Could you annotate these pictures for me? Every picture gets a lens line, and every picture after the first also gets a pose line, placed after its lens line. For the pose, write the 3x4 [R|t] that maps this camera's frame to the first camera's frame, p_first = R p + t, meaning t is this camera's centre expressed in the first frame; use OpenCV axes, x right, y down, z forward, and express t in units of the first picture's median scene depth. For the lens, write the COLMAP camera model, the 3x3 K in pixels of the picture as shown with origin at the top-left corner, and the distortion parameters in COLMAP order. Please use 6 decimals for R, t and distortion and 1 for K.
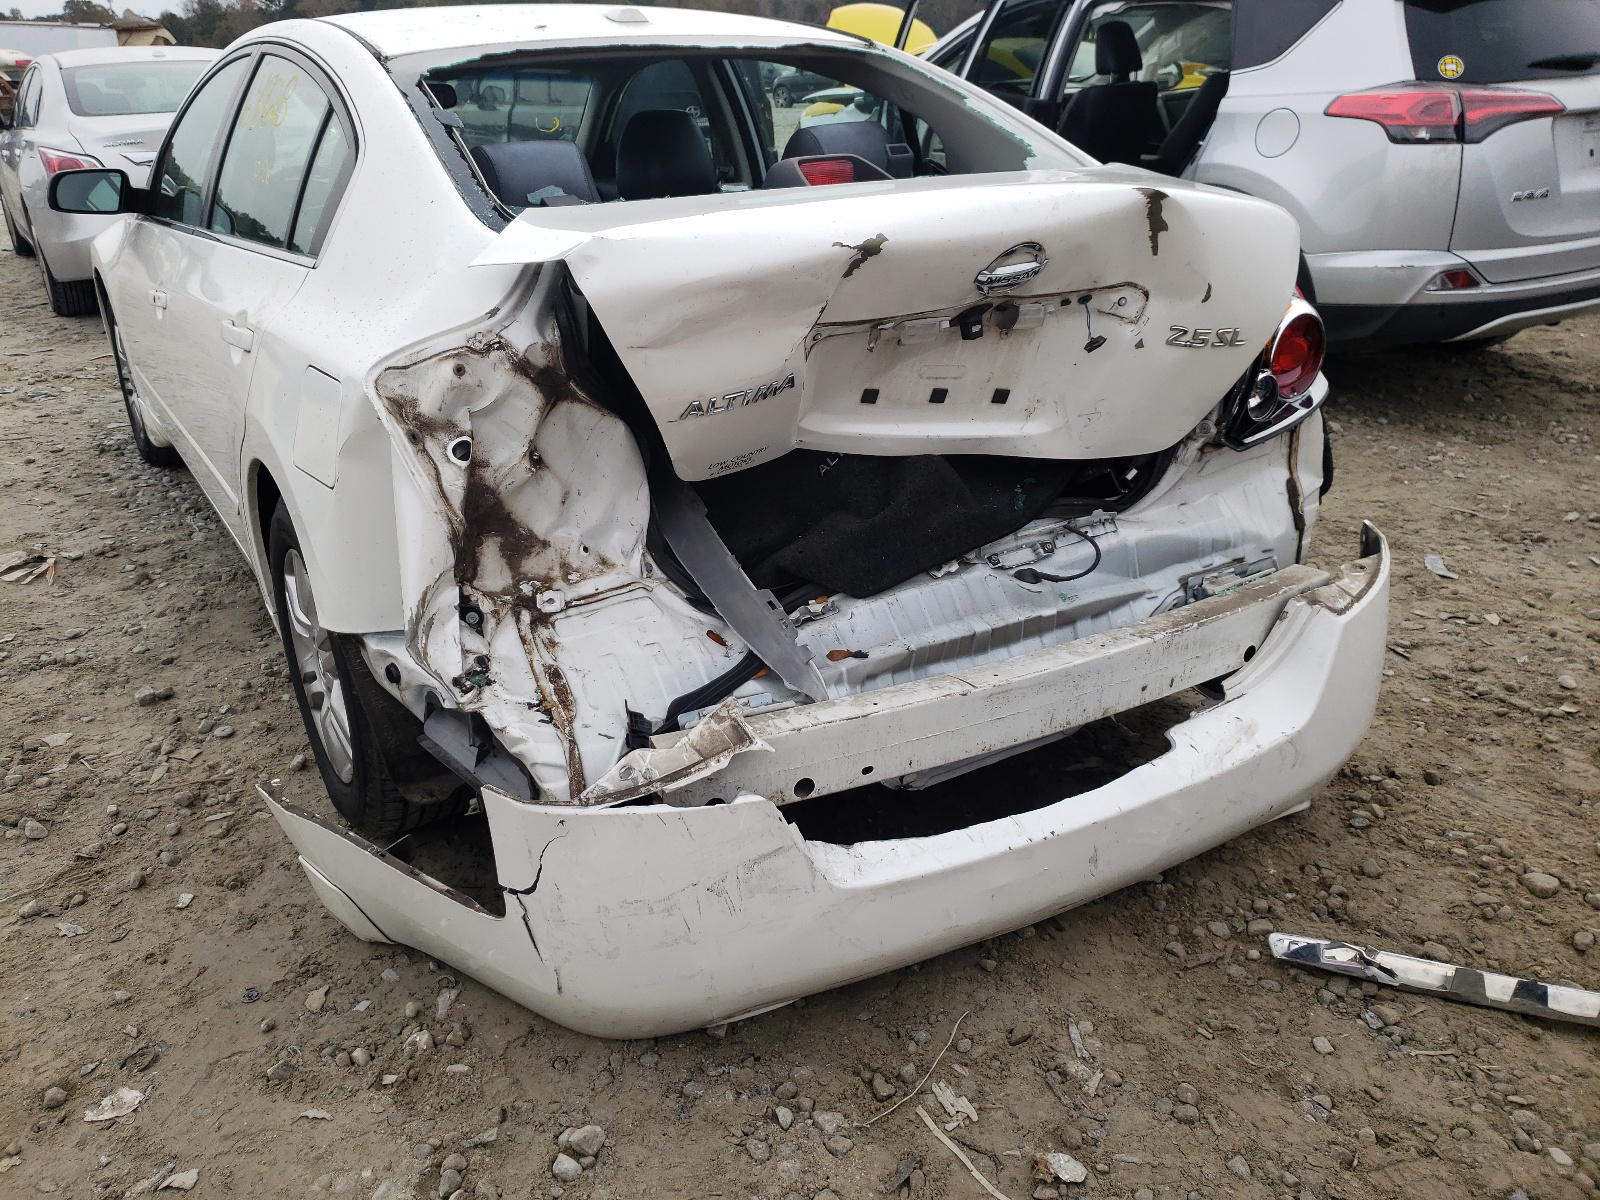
lens RADIAL K [[1577.7, 0, 800.0], [0, 1577.7, 600.0], [0, 0, 1]] dist [-0.014942, 0.120114]
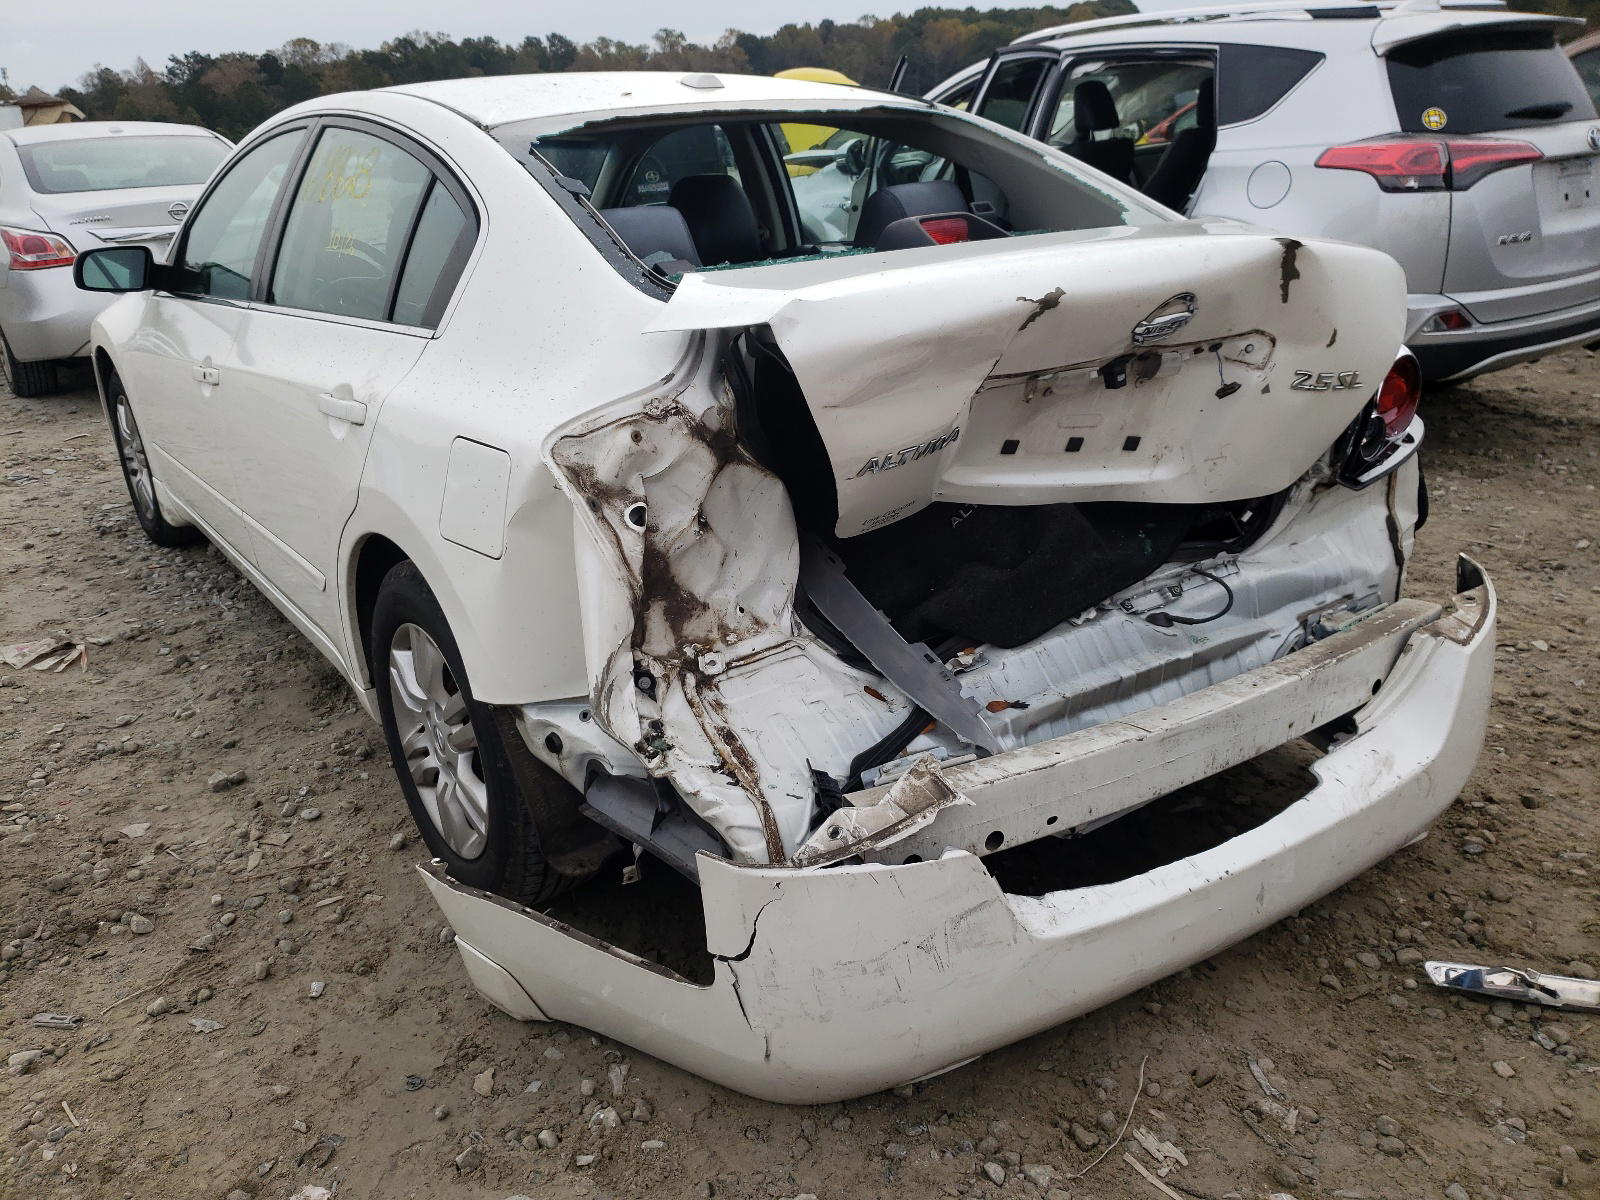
lens RADIAL K [[1577.7, 0, 800.0], [0, 1577.7, 600.0], [0, 0, 1]] dist [-0.014942, 0.120114]
pose [[0.996810, -0.039209, 0.069516, -0.156976], [0.041724, 0.998512, -0.035110, -0.002031], [-0.068036, 0.037899, 0.996963, 0.004146]]
